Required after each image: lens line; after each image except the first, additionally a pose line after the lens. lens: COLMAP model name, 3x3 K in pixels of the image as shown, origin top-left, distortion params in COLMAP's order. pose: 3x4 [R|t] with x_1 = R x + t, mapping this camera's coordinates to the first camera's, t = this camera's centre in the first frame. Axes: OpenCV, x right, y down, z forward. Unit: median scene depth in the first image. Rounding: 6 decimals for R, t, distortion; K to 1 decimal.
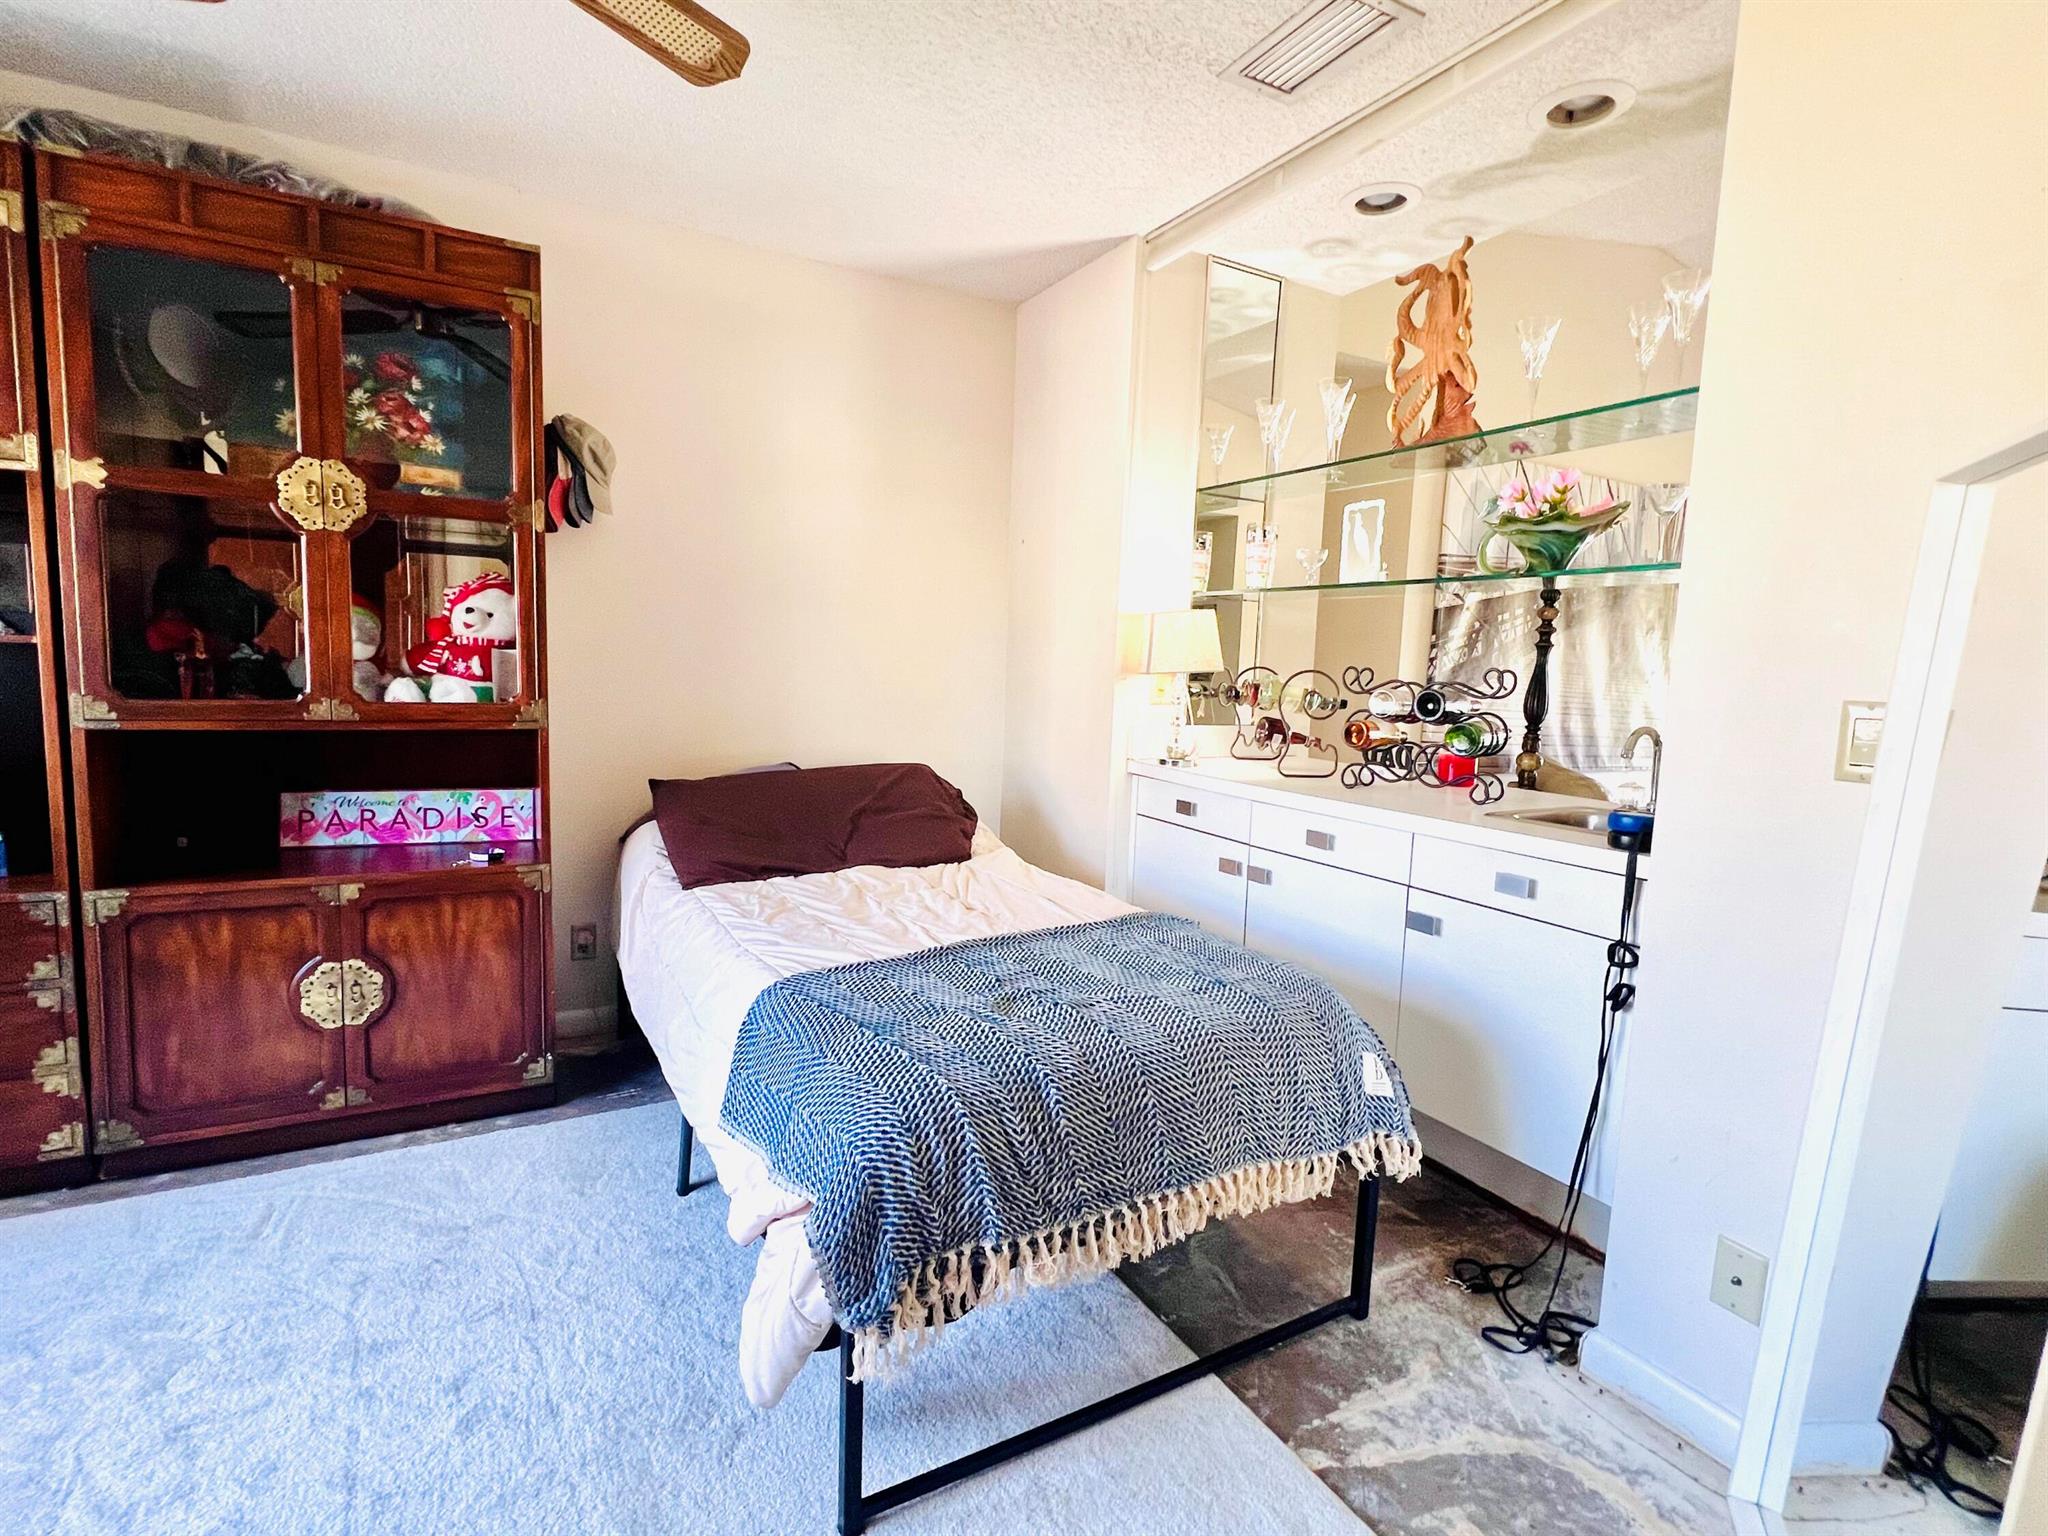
lens RADIAL K [[982.7, 0, 1021.7], [0, 982.7, 754.8], [0, 0, 1]] dist [-0.002546, -0.000206]
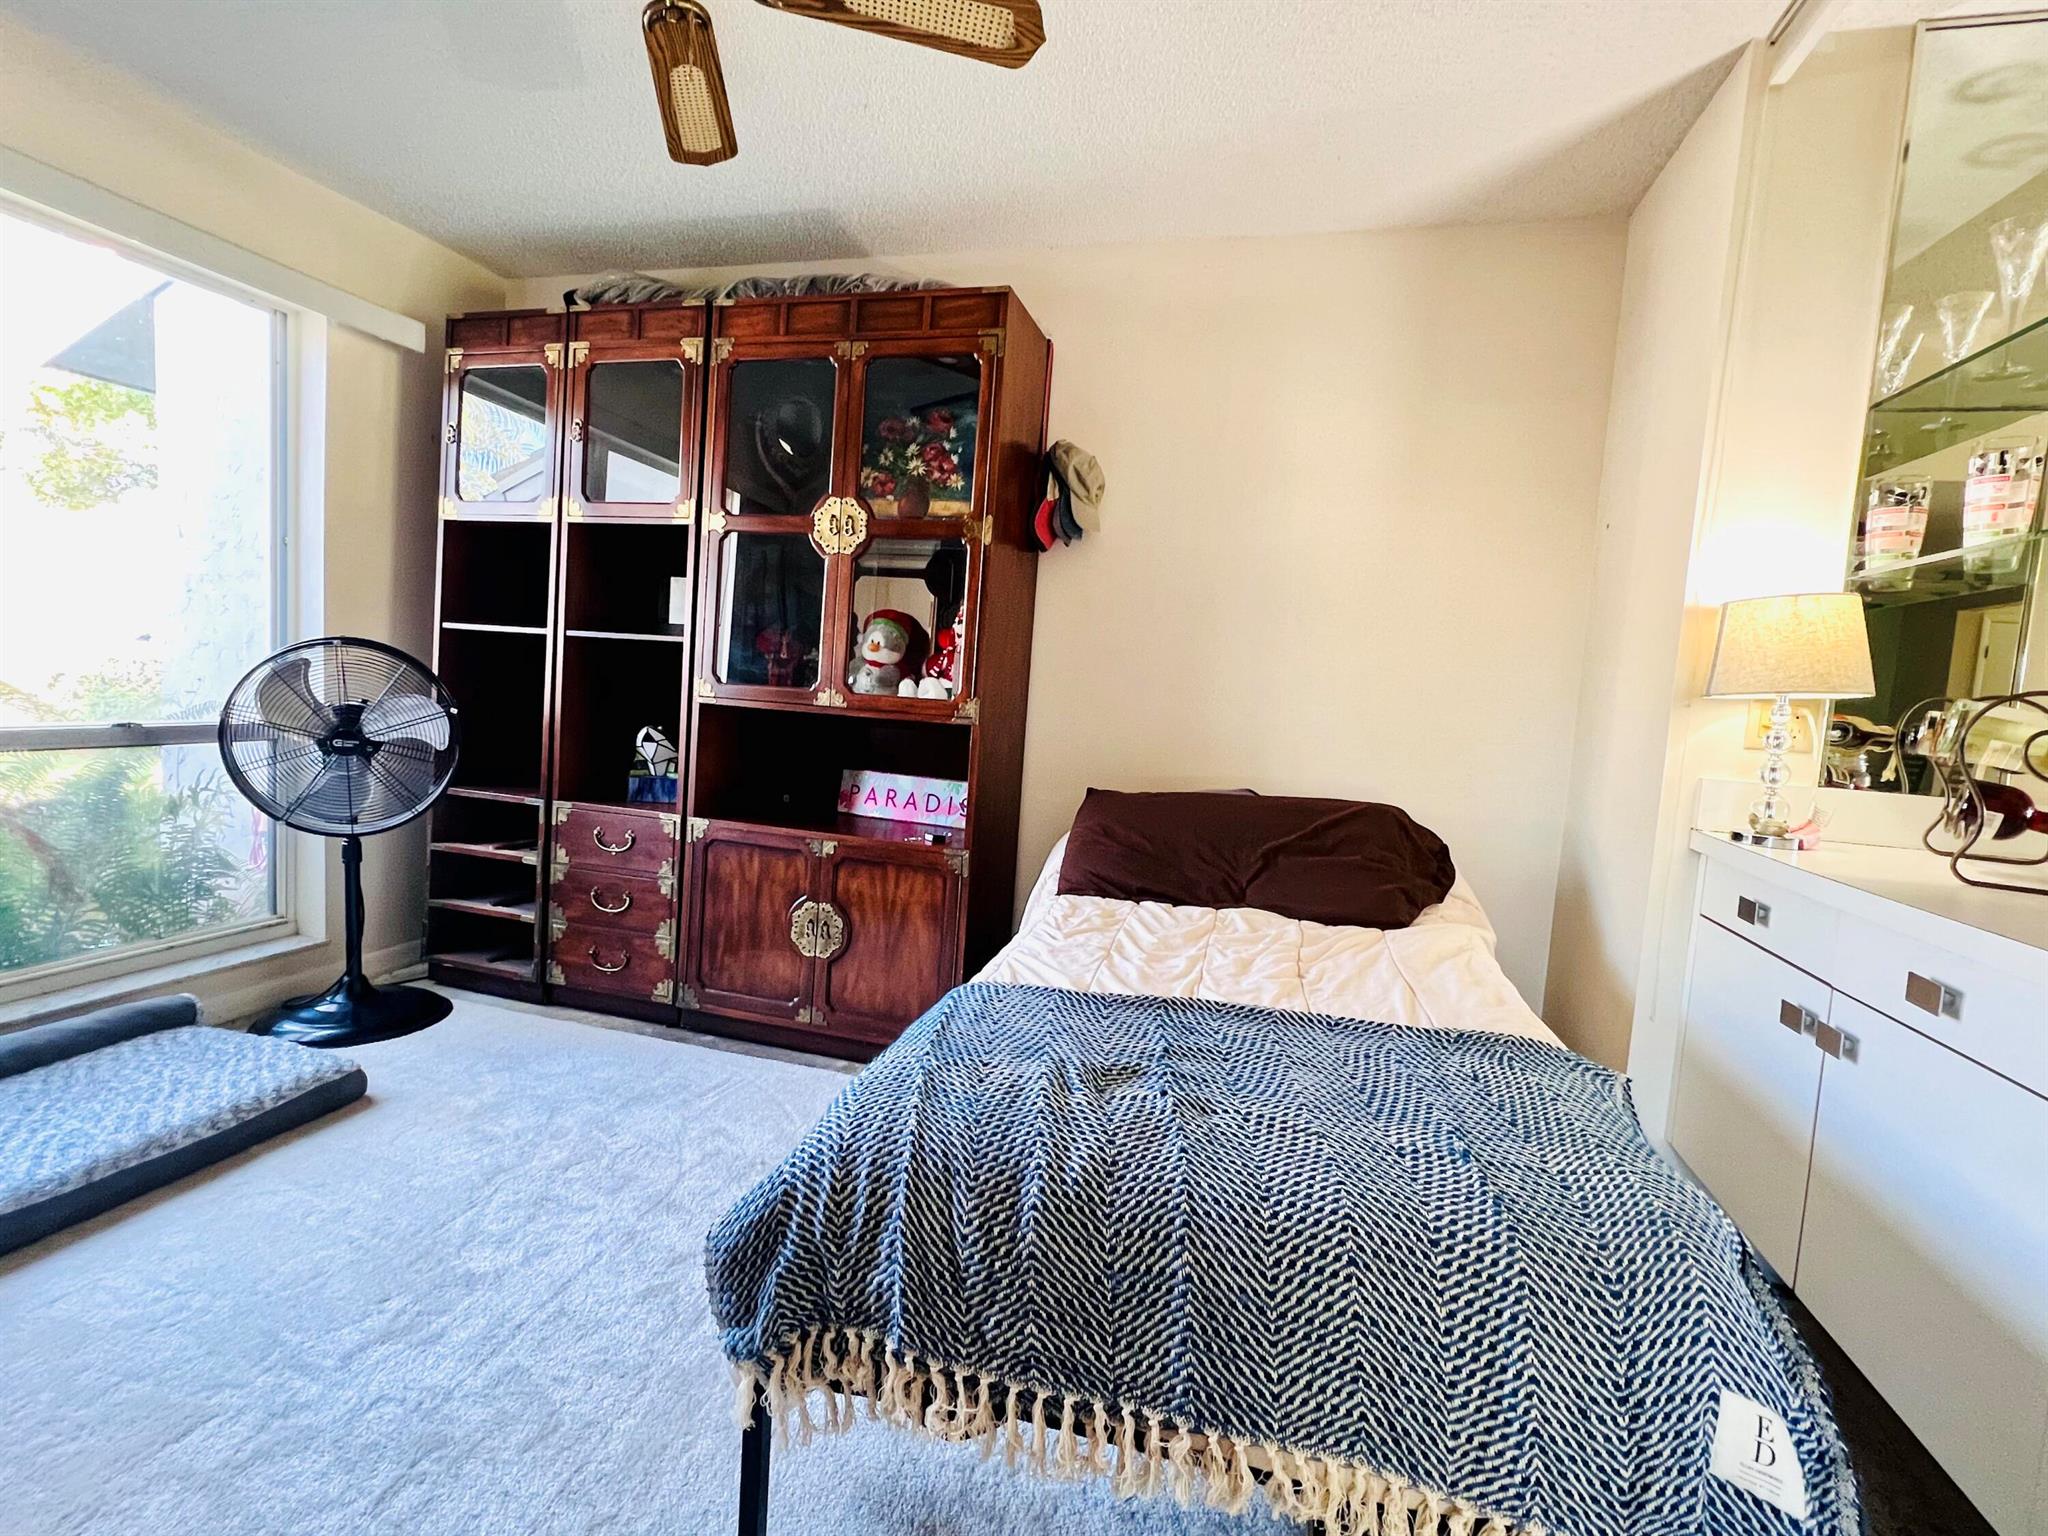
lens RADIAL K [[982.7, 0, 1021.7], [0, 982.7, 754.8], [0, 0, 1]] dist [-0.002546, -0.000206]
pose [[0.708862, 0.063875, -0.702449, 0.338745], [-0.109891, 0.993732, -0.020532, 0.024326], [0.696735, 0.091747, 0.711437, 0.291801]]
